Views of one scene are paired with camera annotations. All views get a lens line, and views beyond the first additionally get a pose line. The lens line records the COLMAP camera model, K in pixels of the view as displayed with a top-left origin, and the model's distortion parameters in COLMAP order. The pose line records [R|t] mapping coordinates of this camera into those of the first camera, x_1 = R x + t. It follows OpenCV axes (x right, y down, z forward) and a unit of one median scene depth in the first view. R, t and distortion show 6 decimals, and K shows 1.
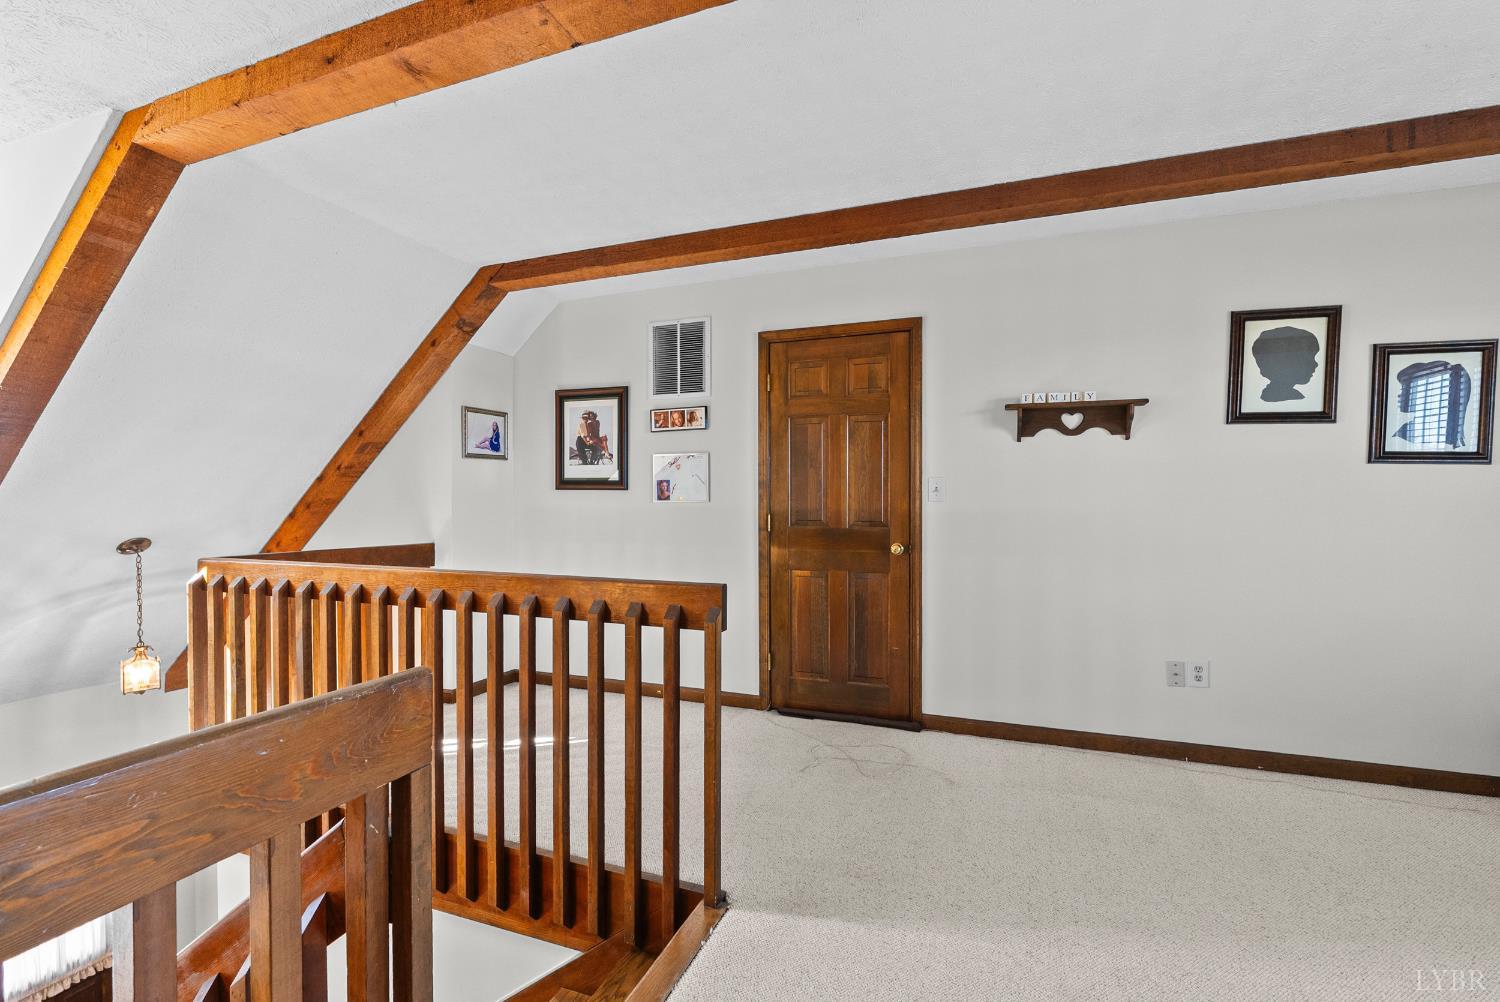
lens RADIAL K [[663.2, 0, 749.3], [0, 663.2, 507.9], [0, 0, 1]] dist [-0.002976, -0.000035]
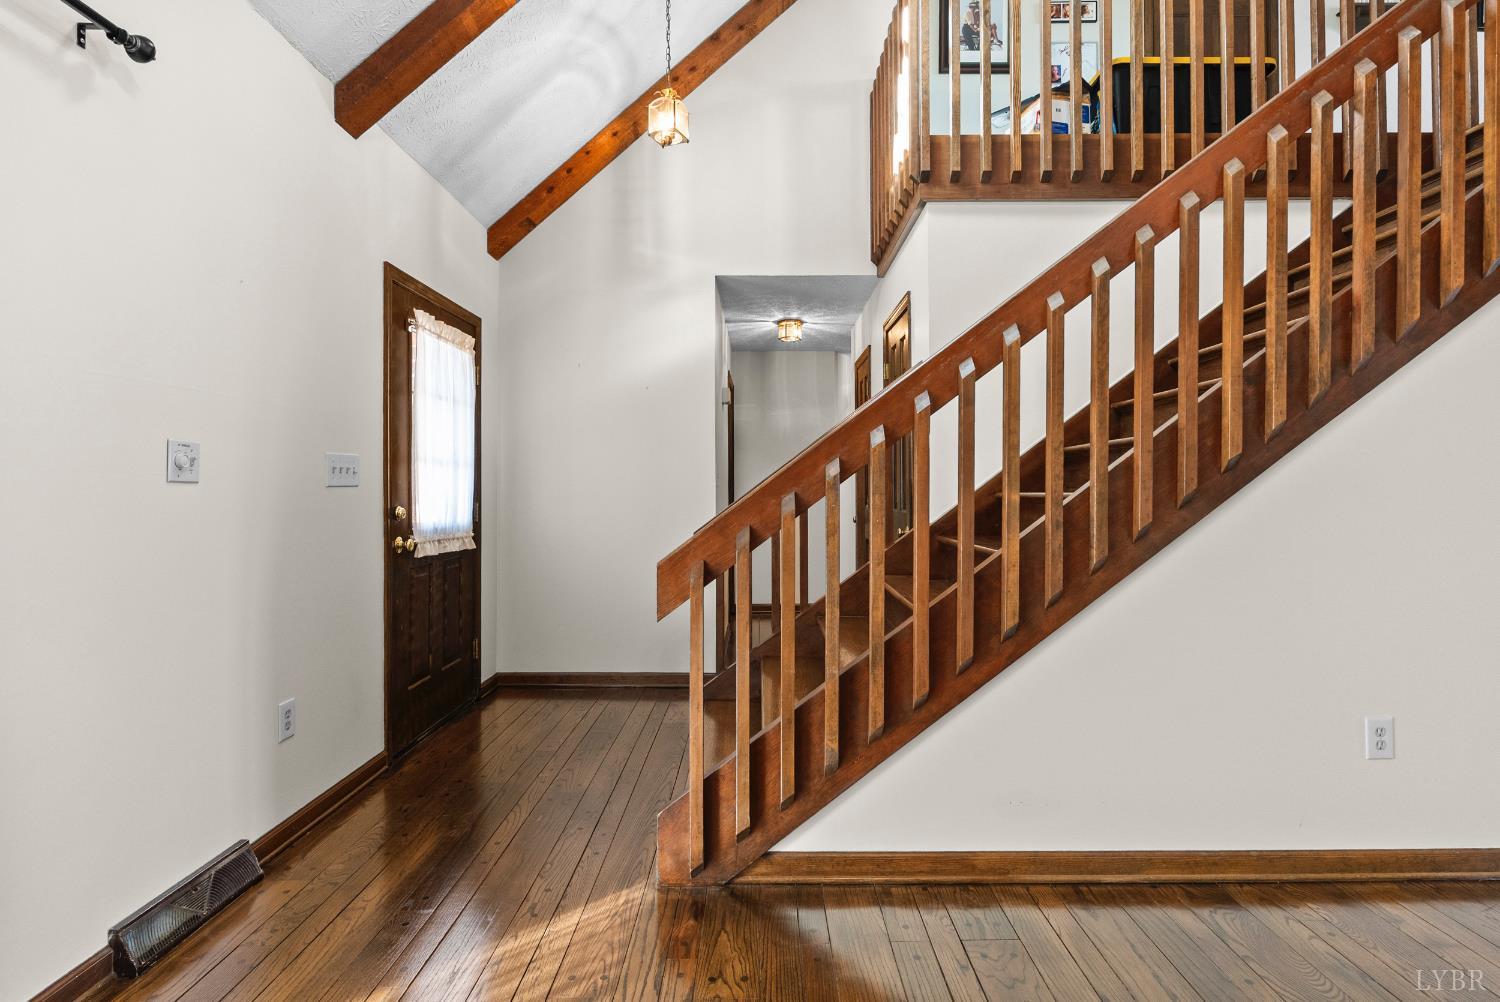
lens RADIAL K [[743.7, 0, 753.2], [0, 743.7, 479.0], [0, 0, 1]] dist [-0.005852, -0.000282]
pose [[0.934609, -0.000200, 0.355676, -1.072481], [0.008726, 0.999712, -0.022367, 0.696963], [-0.355569, 0.024008, 0.934342, 0.013997]]
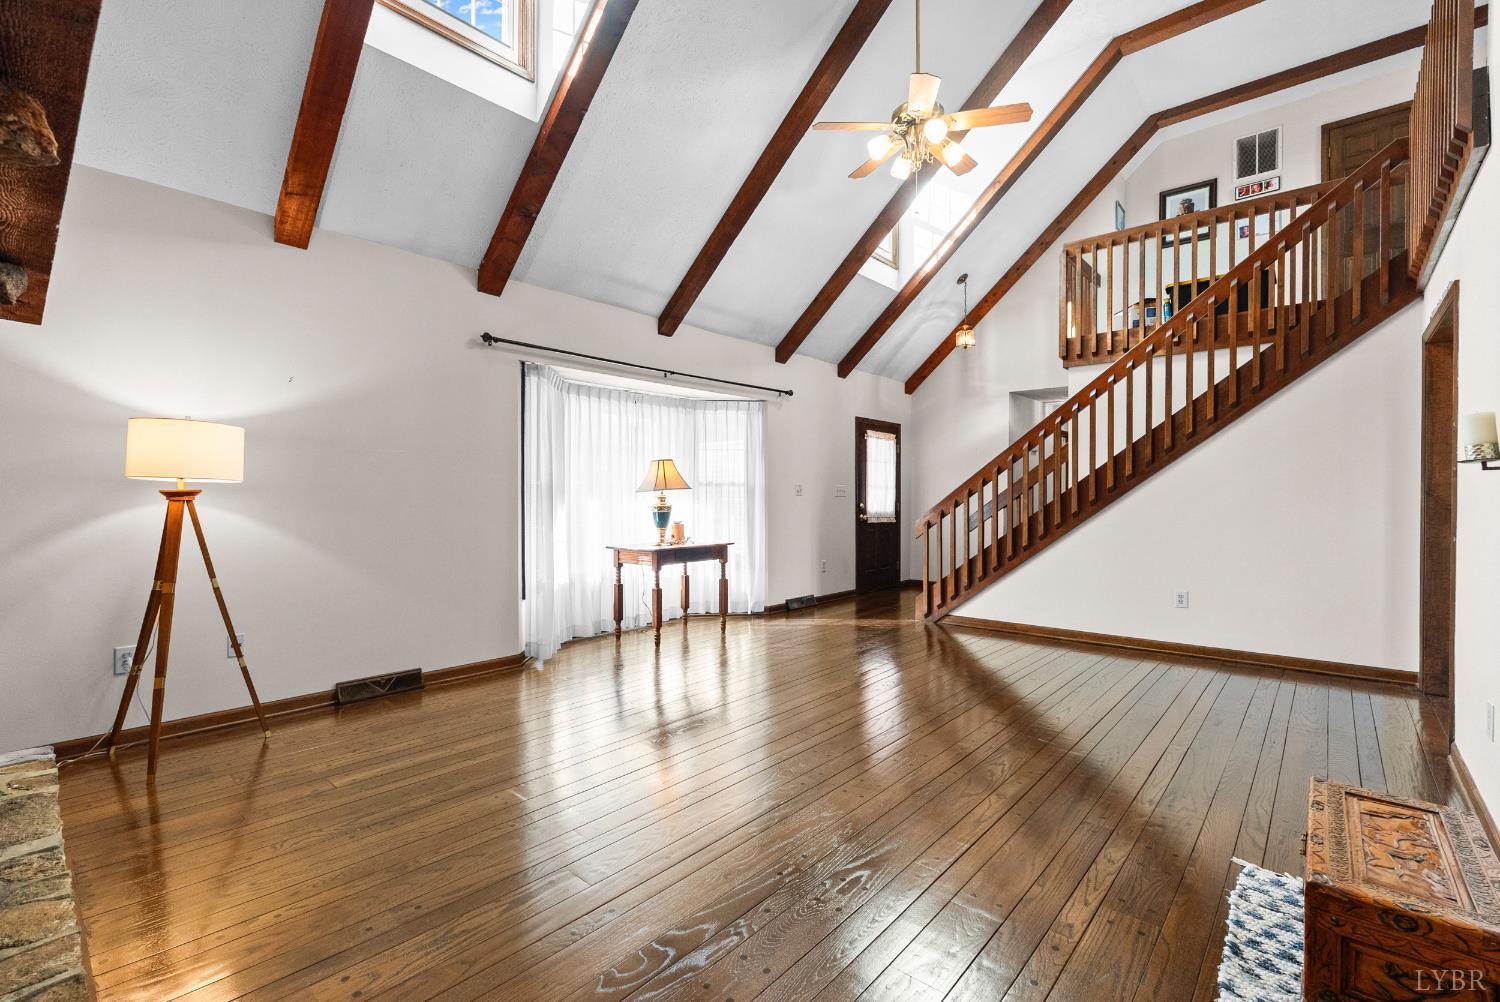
lens RADIAL K [[663.2, 0, 753.3], [0, 663.2, 499.3], [0, 0, 1]] dist [-0.002976, -0.000035]
pose [[0.937617, 0.001313, -0.347668, -0.747574], [-0.004234, 0.999962, -0.007642, 0.709177], [0.347644, 0.008637, 0.937587, -1.102872]]
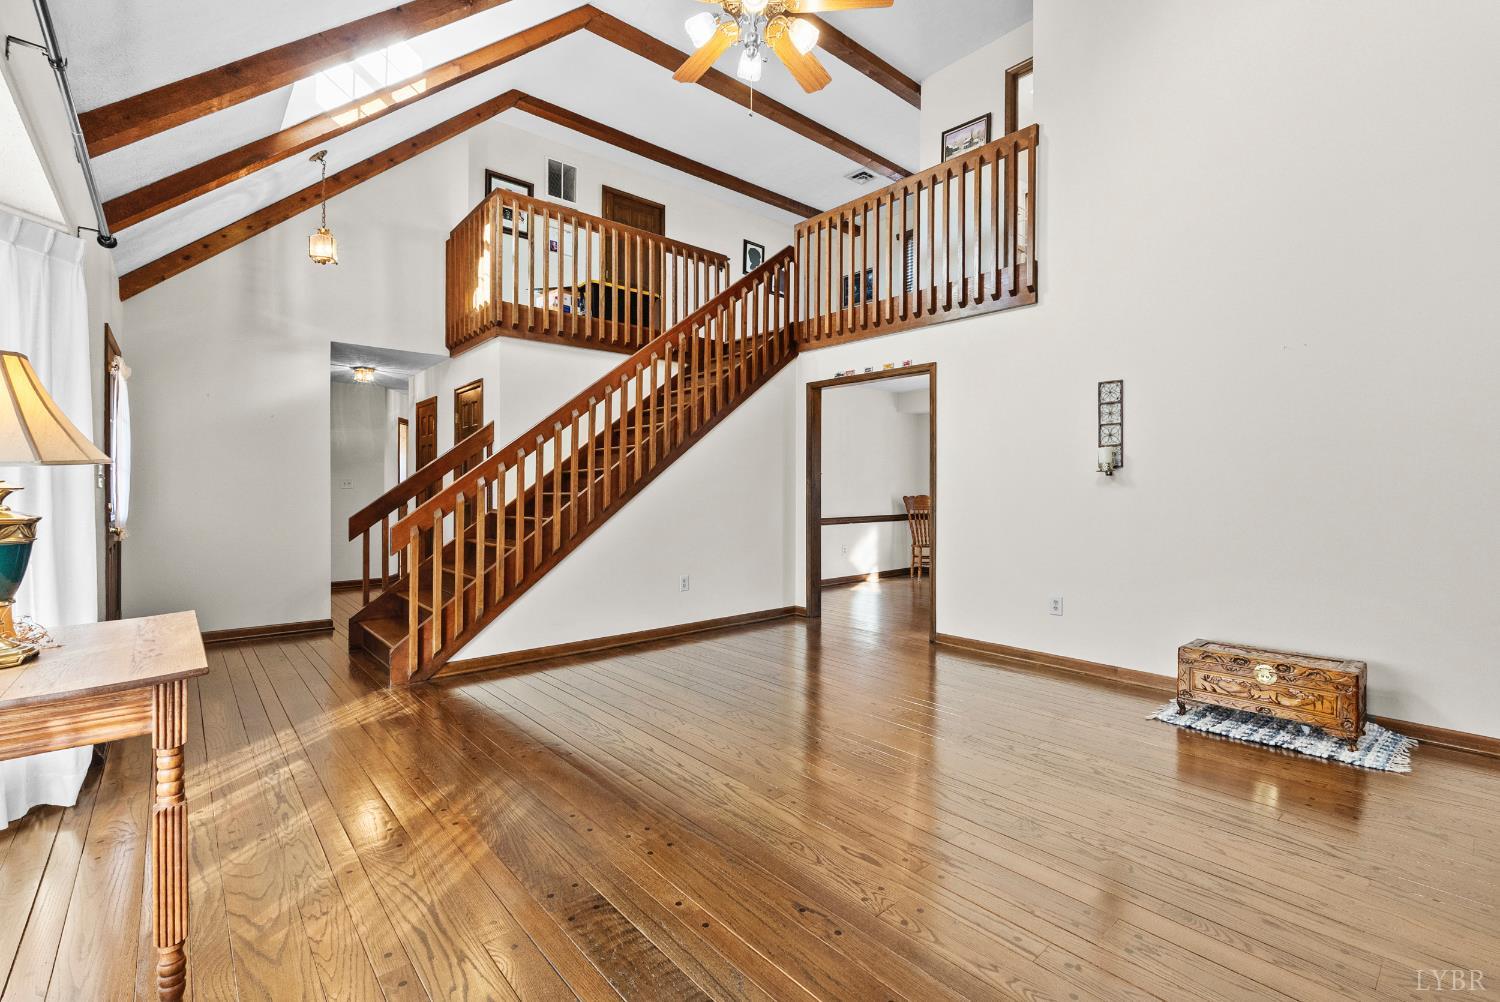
lens RADIAL K [[663.2, 0, 746.9], [0, 663.2, 491.4], [0, 0, 1]] dist [-0.002976, -0.000035]
pose [[0.466612, -0.001498, 0.884461, -1.579892], [0.011661, 0.999922, -0.004458, 0.704461], [-0.884385, 0.012394, 0.466593, -0.383030]]
